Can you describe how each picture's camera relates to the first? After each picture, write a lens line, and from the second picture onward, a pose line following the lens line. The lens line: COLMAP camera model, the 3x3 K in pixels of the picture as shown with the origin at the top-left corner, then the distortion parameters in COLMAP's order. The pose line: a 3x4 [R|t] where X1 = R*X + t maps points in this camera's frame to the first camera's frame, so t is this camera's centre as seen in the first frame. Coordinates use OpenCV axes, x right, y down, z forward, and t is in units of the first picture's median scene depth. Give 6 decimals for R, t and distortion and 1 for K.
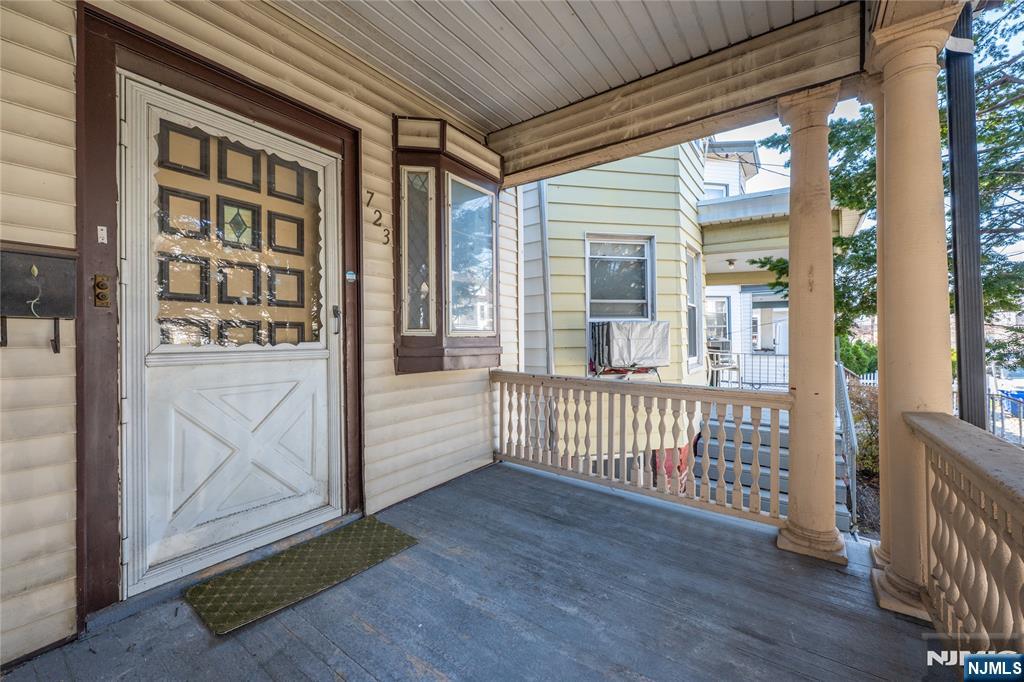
lens RADIAL K [[403.9, 0, 509.6], [0, 403.9, 335.2], [0, 0, 1]] dist [-0.003145, -0.000157]
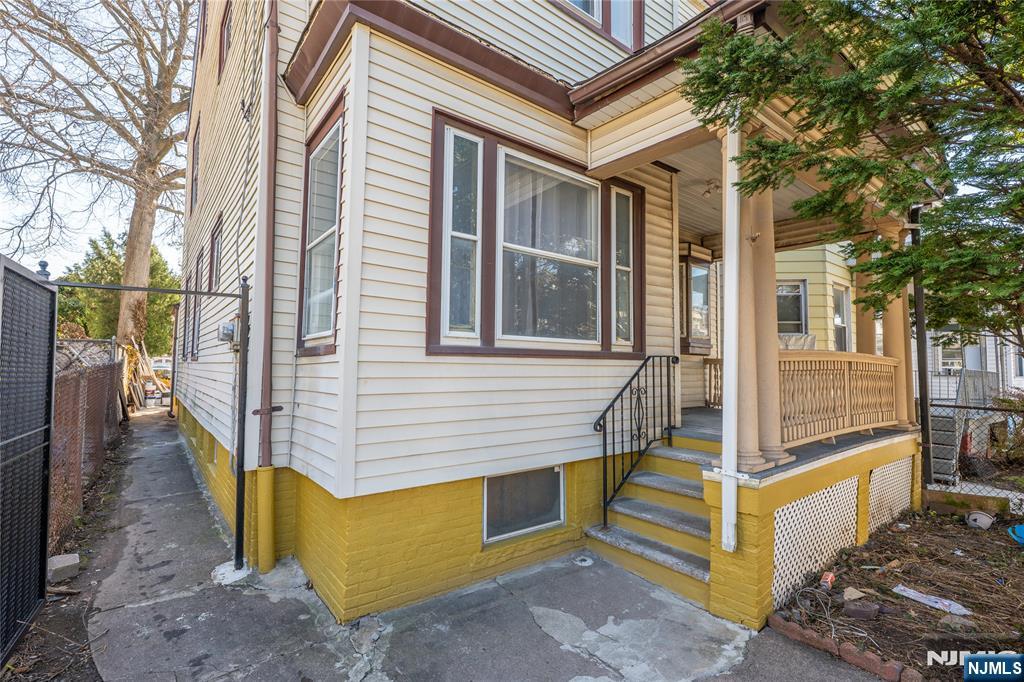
lens RADIAL K [[473.6, 0, 516.2], [0, 473.6, 343.6], [0, 0, 1]] dist [-0.000977, -0.000043]
pose [[0.963643, 0.005932, -0.267127, -0.305894], [-0.019165, 0.998713, -0.046958, 0.141657], [0.266505, 0.050371, 0.962516, -1.403628]]
